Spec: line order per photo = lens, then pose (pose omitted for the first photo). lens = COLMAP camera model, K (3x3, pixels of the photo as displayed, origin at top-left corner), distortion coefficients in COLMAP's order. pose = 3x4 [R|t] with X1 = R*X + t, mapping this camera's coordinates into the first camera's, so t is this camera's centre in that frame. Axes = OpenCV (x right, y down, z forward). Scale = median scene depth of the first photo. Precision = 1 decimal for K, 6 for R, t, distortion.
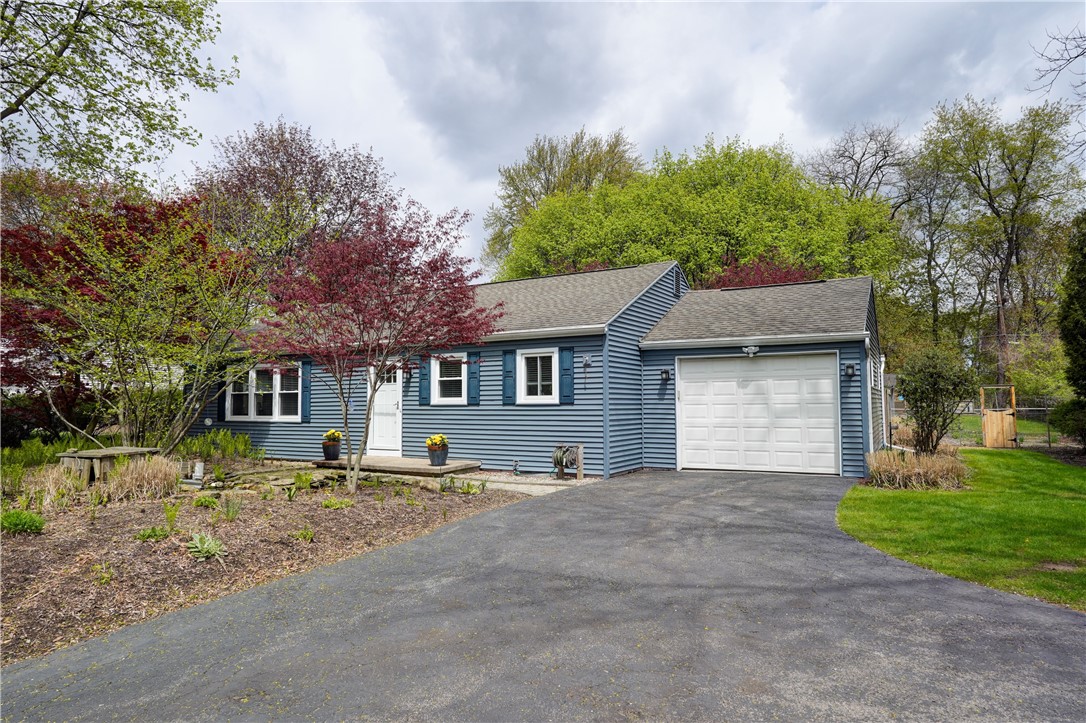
lens RADIAL K [[658.1, 0, 543.0], [0, 658.1, 361.5], [0, 0, 1]] dist [-0.001659, -0.003182]
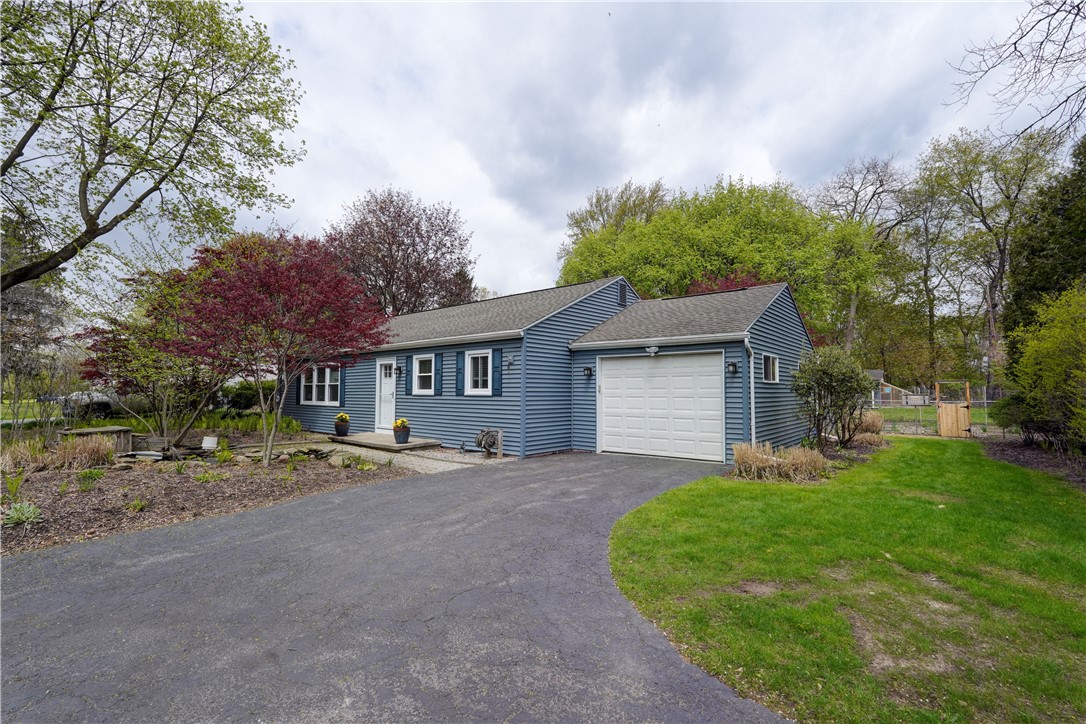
lens RADIAL K [[485.8, 0, 543.0], [0, 485.8, 362.0], [0, 0, 1]] dist [-0.005400, 0.000165]
pose [[0.984146, -0.002916, -0.177337, 0.259550], [0.003592, 0.999987, 0.003492, -0.000112], [0.177325, -0.004074, 0.984144, 0.125312]]
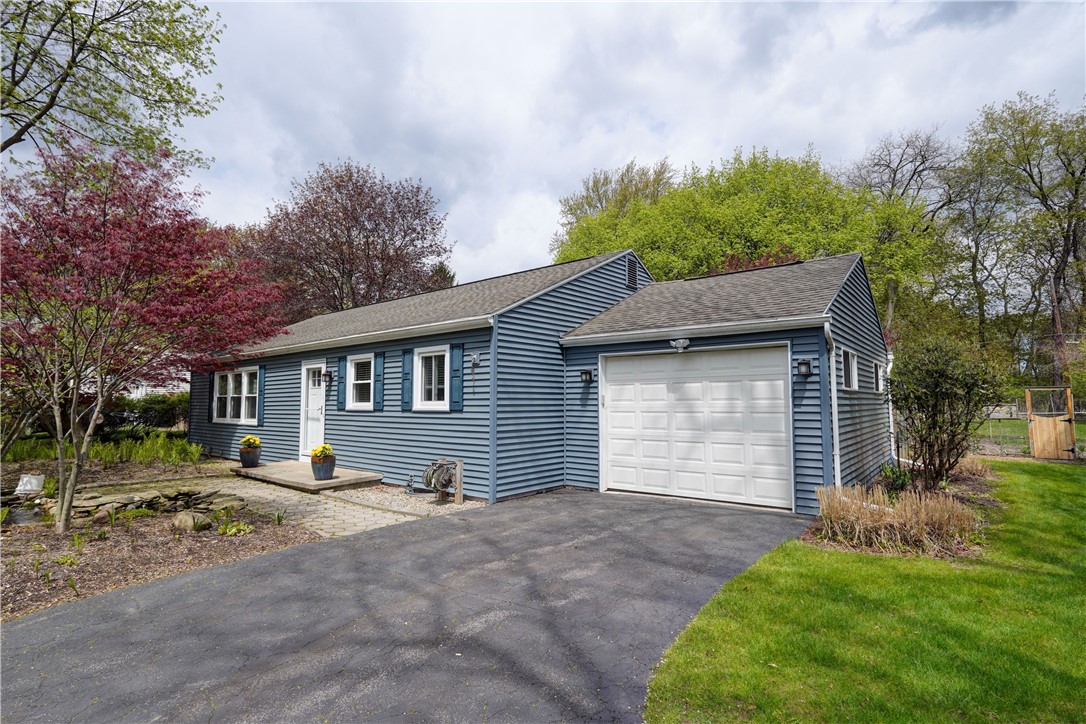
lens RADIAL K [[533.6, 0, 543.0], [0, 533.6, 362.0], [0, 0, 1]] dist [-0.002292, 0.000928]
pose [[0.986660, -0.010177, -0.162475, 0.239943], [0.008374, 0.999896, -0.011775, 0.009769], [0.162578, 0.010257, 0.986642, 0.318664]]
